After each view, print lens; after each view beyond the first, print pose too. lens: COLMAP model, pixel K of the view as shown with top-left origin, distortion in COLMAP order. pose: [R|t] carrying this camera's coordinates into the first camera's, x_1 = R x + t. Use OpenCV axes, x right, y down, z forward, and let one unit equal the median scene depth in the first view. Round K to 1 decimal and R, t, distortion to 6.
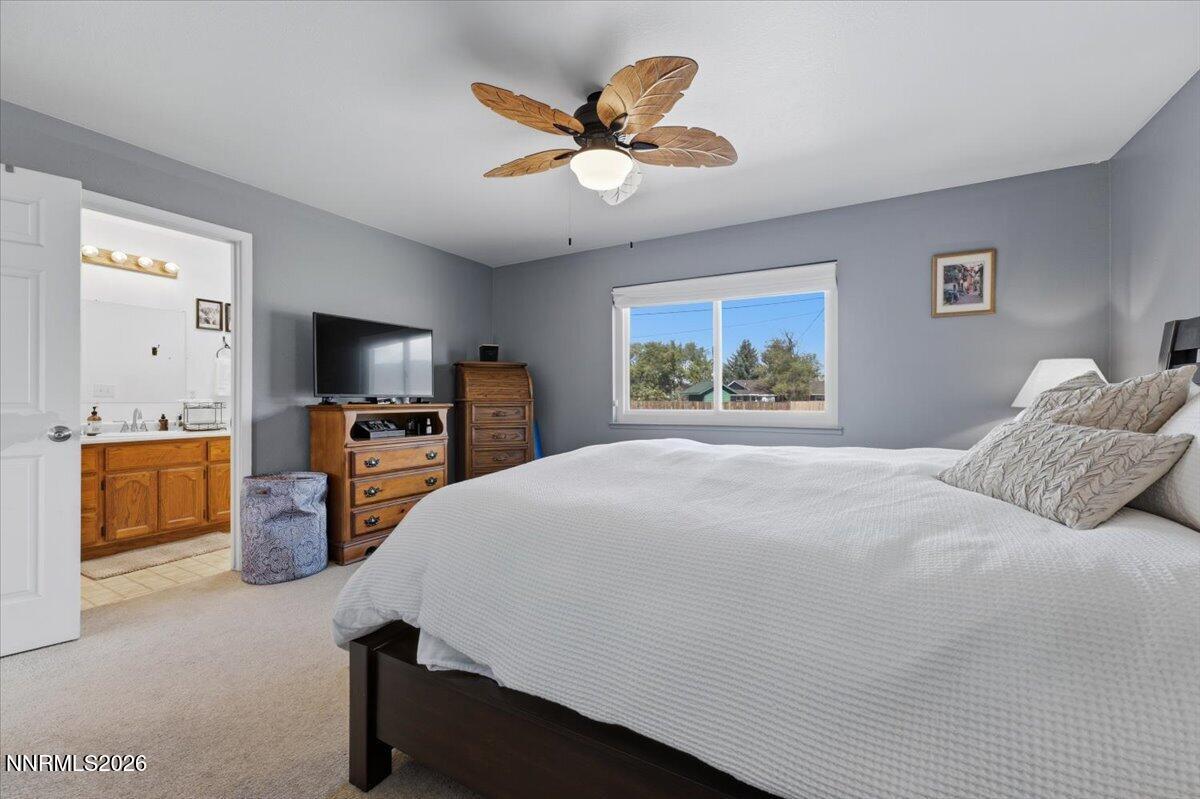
lens RADIAL K [[496.3, 0, 609.2], [0, 496.3, 396.8], [0, 0, 1]] dist [-0.000845, 0.002750]
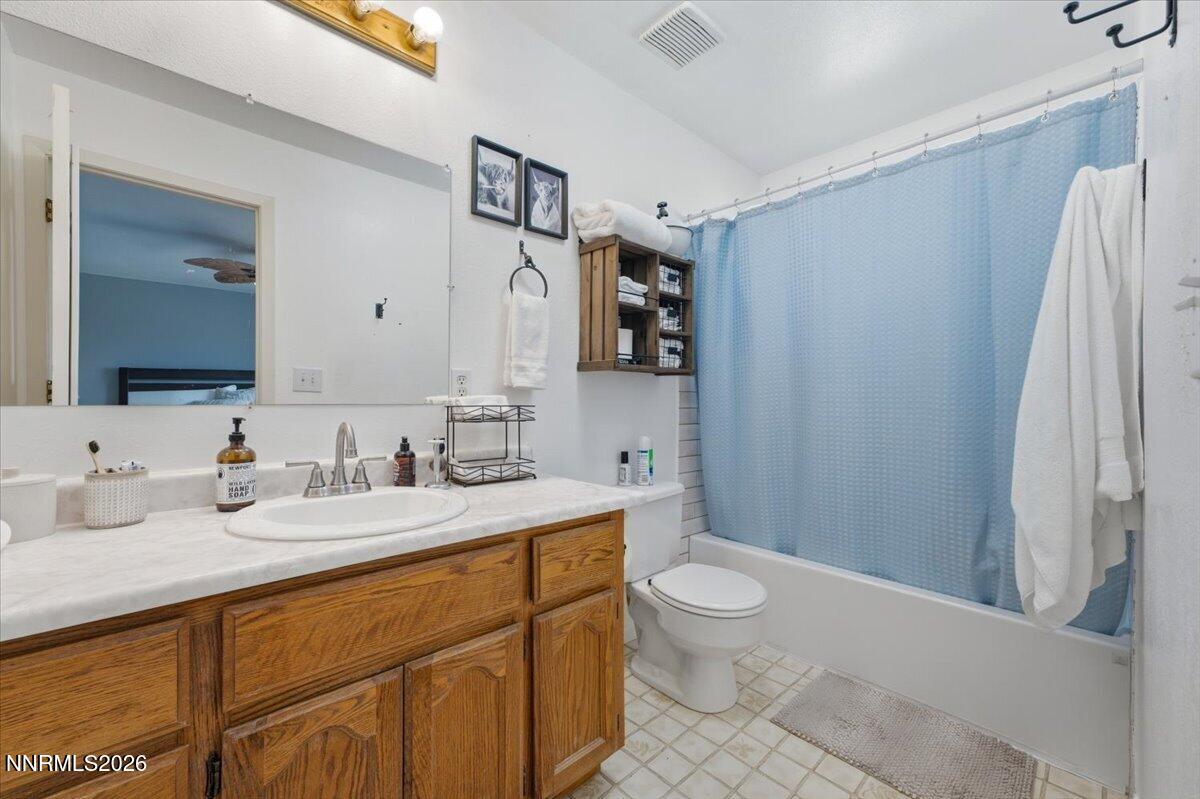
lens RADIAL K [[496.3, 0, 593.0], [0, 496.3, 396.7], [0, 0, 1]] dist [-0.000845, 0.002750]
pose [[0.948814, 0.006078, -0.315777, -0.646544], [-0.005695, 0.999982, 0.002136, 0.003776], [0.315785, -0.000229, 0.948831, 0.692789]]
